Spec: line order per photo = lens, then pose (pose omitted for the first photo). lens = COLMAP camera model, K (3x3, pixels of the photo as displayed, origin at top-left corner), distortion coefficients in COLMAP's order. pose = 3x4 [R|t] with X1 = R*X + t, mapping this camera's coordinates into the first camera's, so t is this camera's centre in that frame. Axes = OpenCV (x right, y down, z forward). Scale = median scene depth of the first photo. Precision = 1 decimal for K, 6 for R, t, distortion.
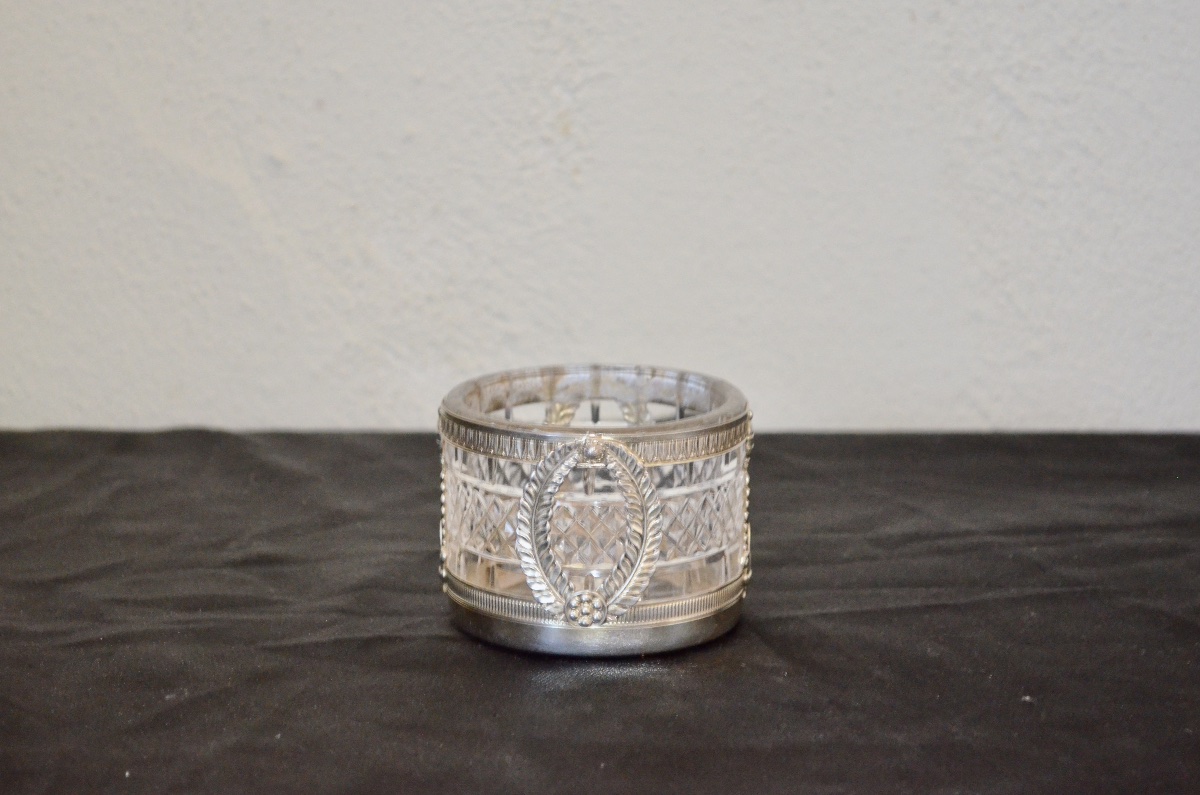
lens RADIAL K [[2839.6, 0, 599.5], [0, 2839.6, 396.6], [0, 0, 1]] dist [-0.075021, 0.000000]
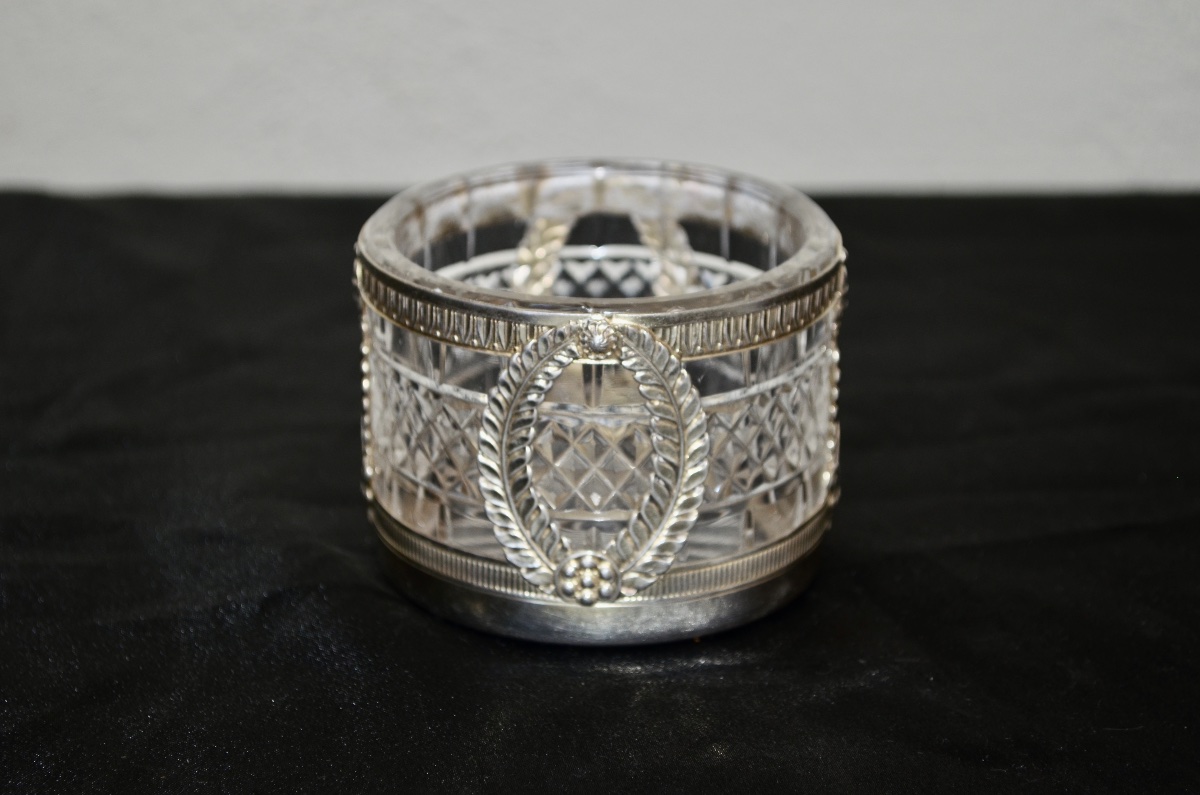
lens RADIAL K [[2839.6, 0, 597.2], [0, 2839.6, 399.3], [0, 0, 1]] dist [-0.075021, 0.000000]
pose [[0.999966, -0.004271, 0.007113, -0.007066], [0.003121, 0.987996, 0.154449, -0.062726], [-0.007687, -0.154422, 0.987975, 0.372831]]
